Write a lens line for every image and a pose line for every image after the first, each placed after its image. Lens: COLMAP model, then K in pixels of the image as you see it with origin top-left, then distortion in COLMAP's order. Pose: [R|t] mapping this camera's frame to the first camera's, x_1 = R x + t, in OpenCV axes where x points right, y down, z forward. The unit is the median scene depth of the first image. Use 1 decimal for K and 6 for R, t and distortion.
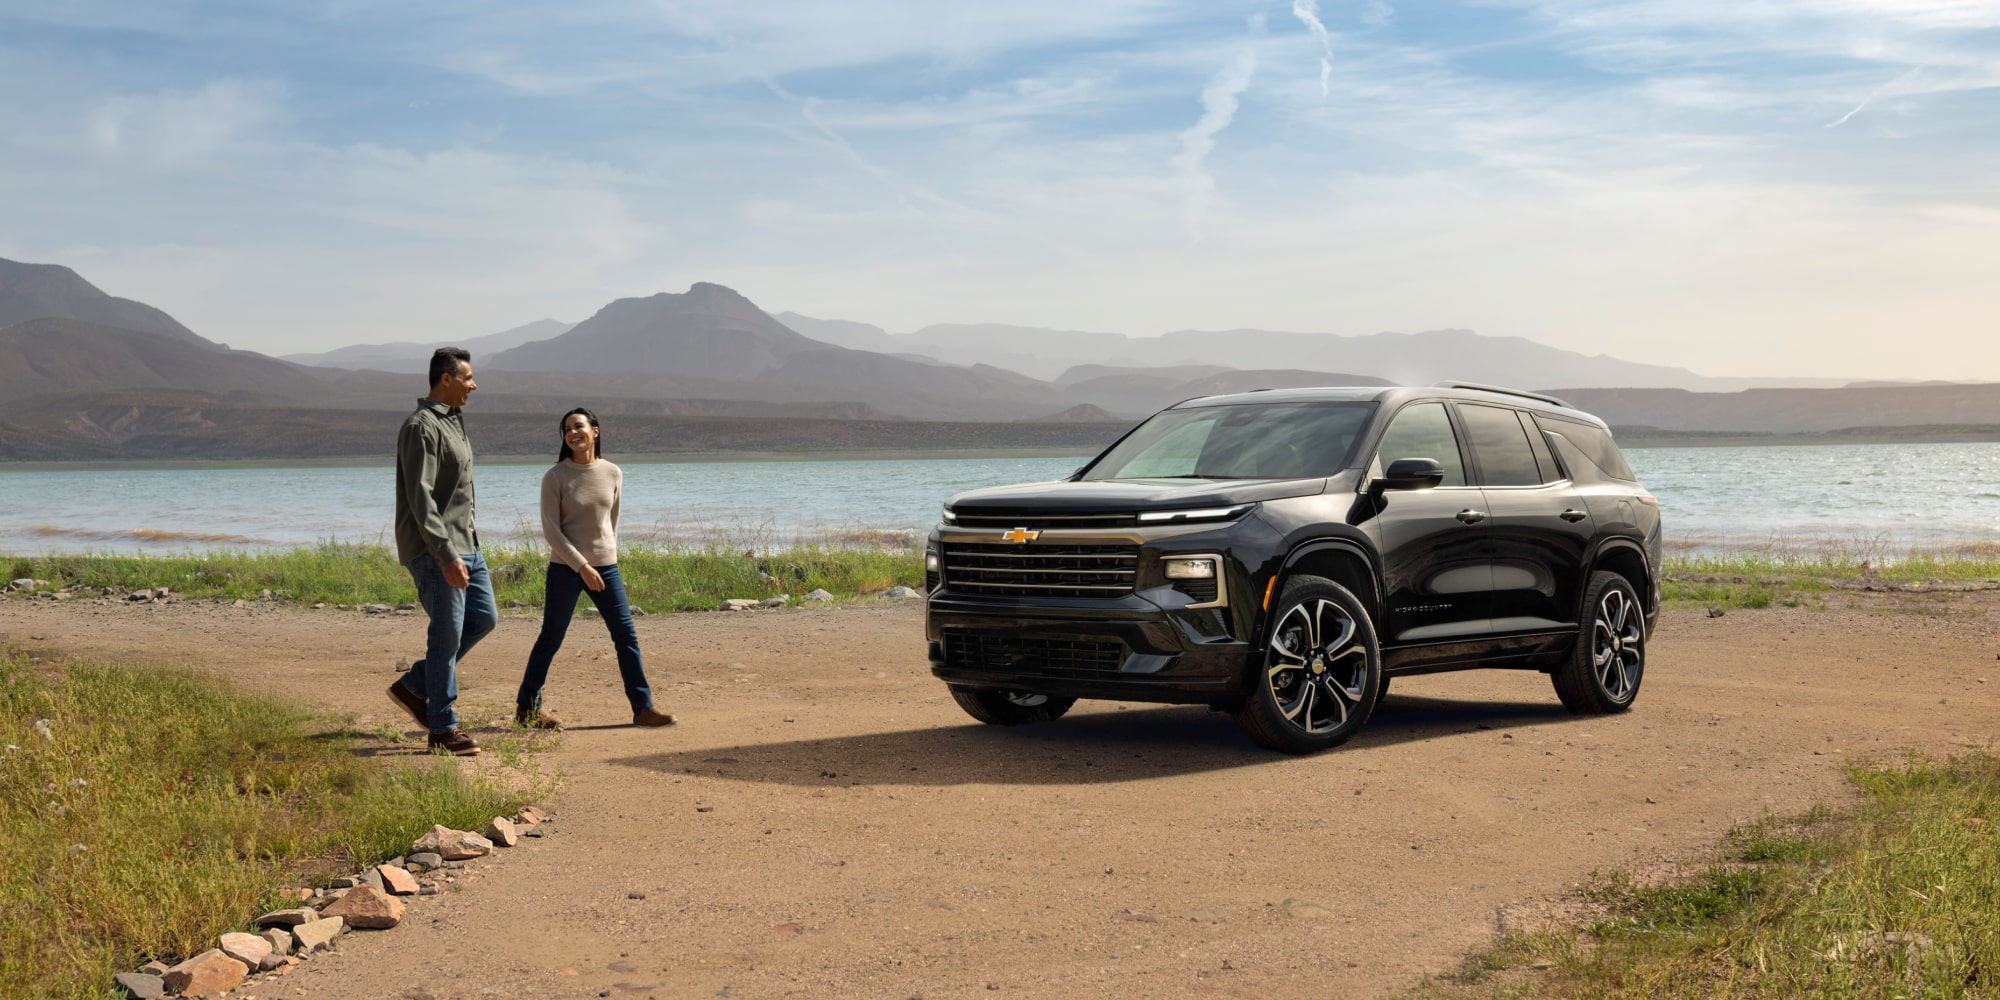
lens RADIAL K [[3508.4, 0, 1000.4], [0, 3508.4, 538.1], [0, 0, 1]] dist [-0.473877, -0.003324]
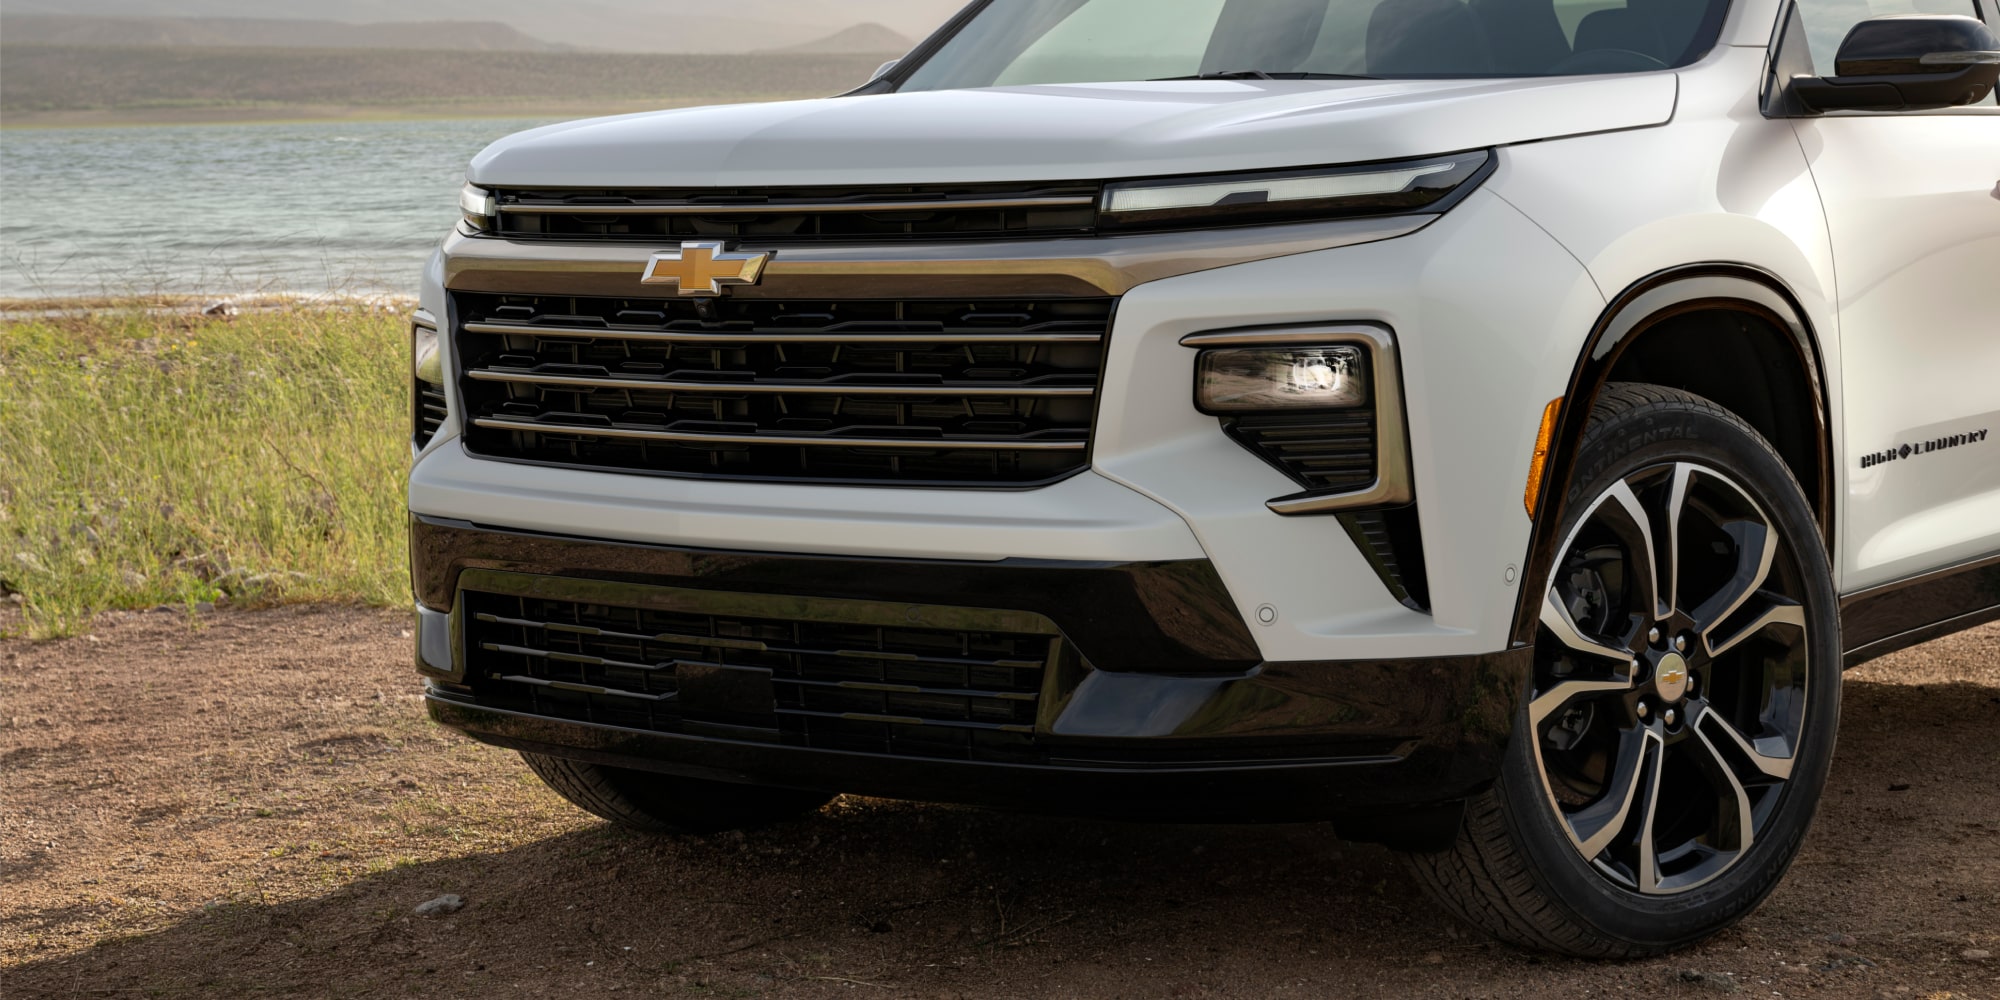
lens RADIAL K [[4547.9, 0, 1000.0], [0, 4547.9, 500.0], [0, 0, 1]] dist [0.028019, -0.206659]
pose [[0.998438, -0.014097, 0.054056, 0.009640], [0.010945, 0.998247, 0.058169, -0.003240], [-0.054781, -0.057486, 0.996842, 0.599289]]
